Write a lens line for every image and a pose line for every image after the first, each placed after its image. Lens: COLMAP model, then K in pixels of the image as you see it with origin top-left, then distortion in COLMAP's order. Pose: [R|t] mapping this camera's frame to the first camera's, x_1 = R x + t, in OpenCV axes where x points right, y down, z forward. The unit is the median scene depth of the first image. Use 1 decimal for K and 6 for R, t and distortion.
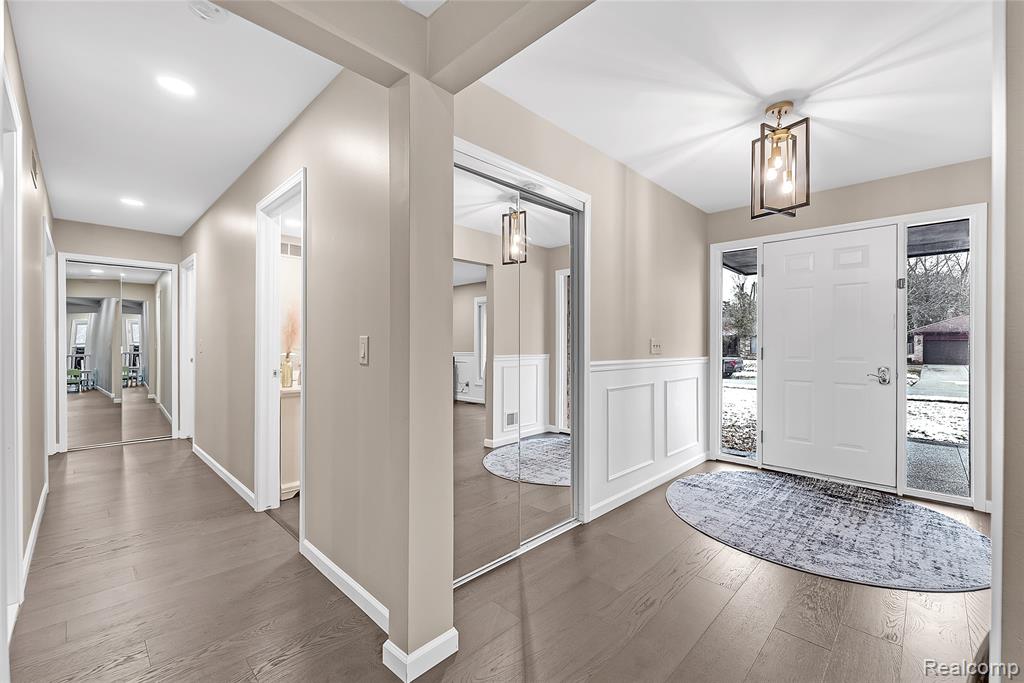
lens RADIAL K [[426.4, 0, 514.3], [0, 426.4, 340.6], [0, 0, 1]] dist [0.002675, 0.000073]
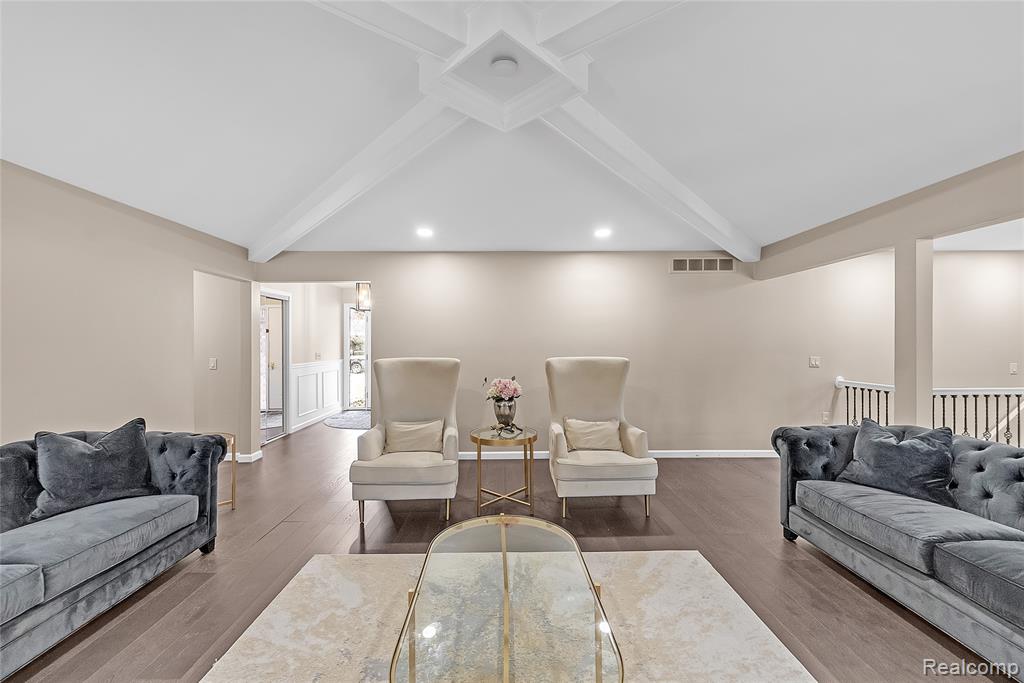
lens RADIAL K [[426.4, 0, 514.3], [0, 426.4, 340.6], [0, 0, 1]] dist [0.002675, 0.000073]
pose [[0.702009, -0.004321, 0.712155, -0.502692], [0.001397, 0.999988, 0.004690, -0.072865], [-0.712167, -0.002298, 0.702007, -1.209430]]
